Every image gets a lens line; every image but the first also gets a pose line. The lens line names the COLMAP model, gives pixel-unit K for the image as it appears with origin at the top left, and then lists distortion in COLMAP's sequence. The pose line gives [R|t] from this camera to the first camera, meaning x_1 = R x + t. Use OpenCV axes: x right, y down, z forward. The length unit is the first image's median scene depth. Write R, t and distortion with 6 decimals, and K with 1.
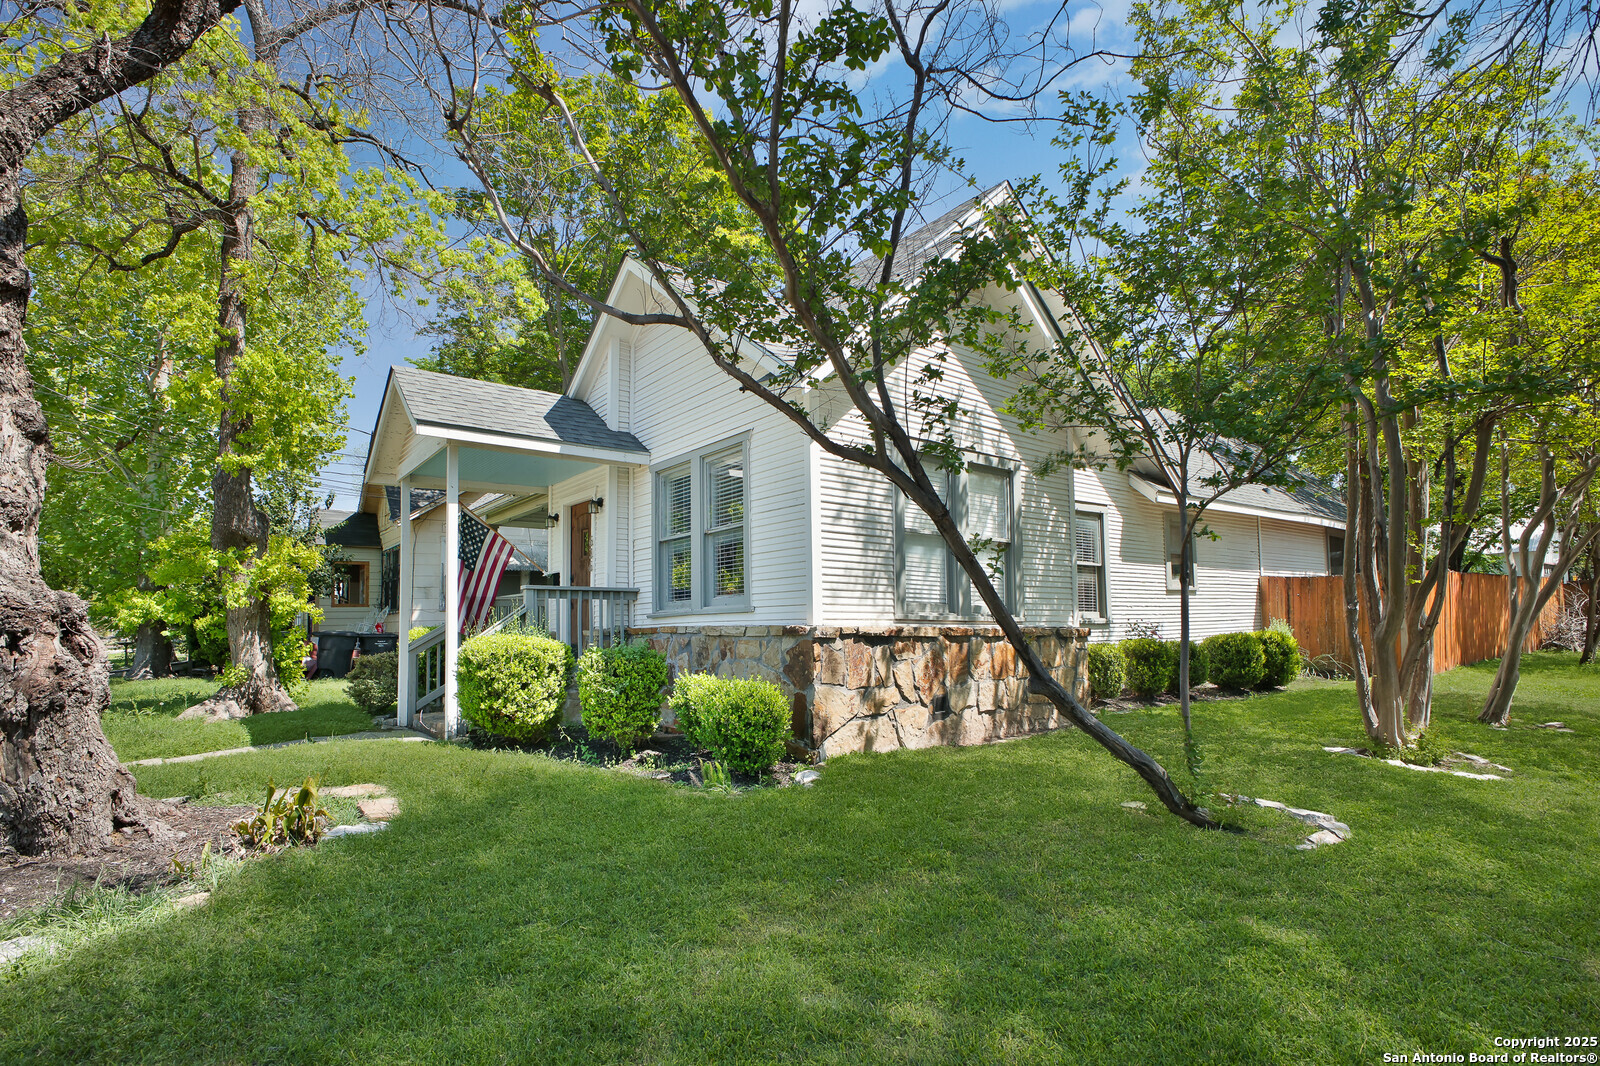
lens RADIAL K [[794.9, 0, 767.9], [0, 794.9, 598.0], [0, 0, 1]] dist [-0.016843, -0.002441]
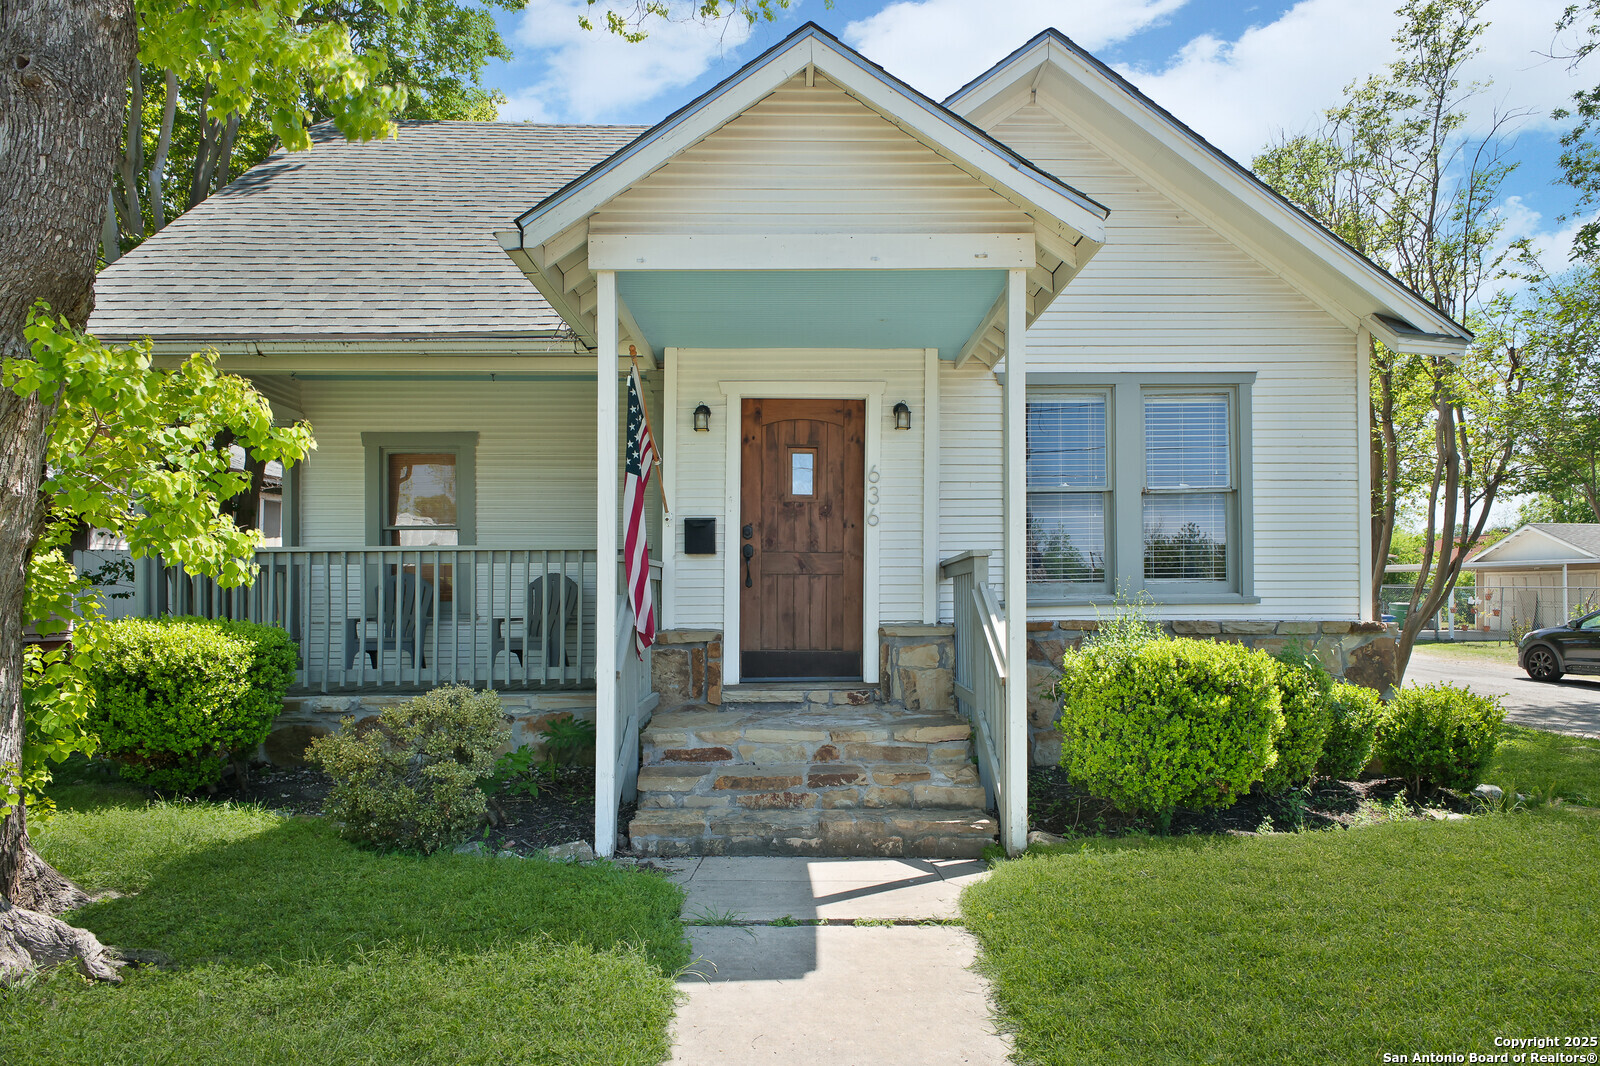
lens RADIAL K [[946.2, 0, 801.9], [0, 946.2, 587.6], [0, 0, 1]] dist [-0.001458, 0.002532]
pose [[0.572451, 0.018390, 0.819733, -0.964133], [-0.036036, 0.999347, 0.002746, 0.014070], [-0.819147, -0.031112, 0.572740, 0.755108]]
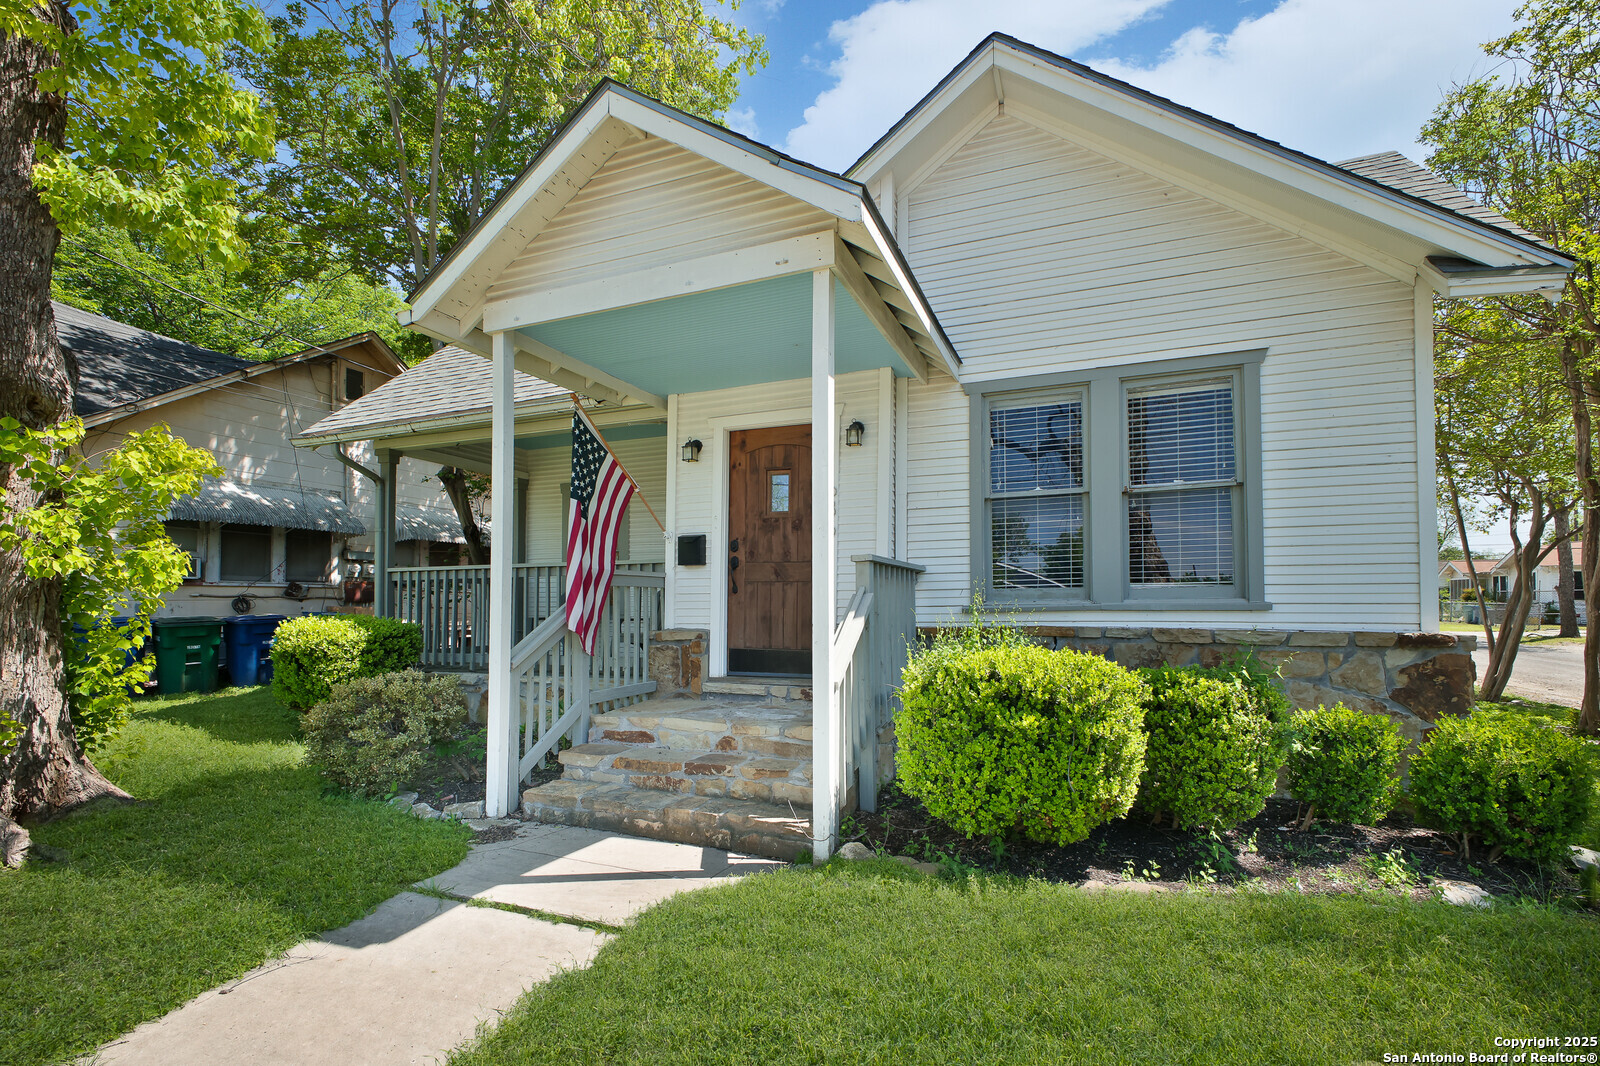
lens RADIAL K [[725.9, 0, 791.0], [0, 725.9, 585.8], [0, 0, 1]] dist [0.004875, -0.001571]
pose [[0.852453, 0.026889, 0.522111, -0.648923], [-0.031264, 0.999511, -0.000430, 0.008634], [-0.521868, -0.015957, 0.852877, 0.612350]]
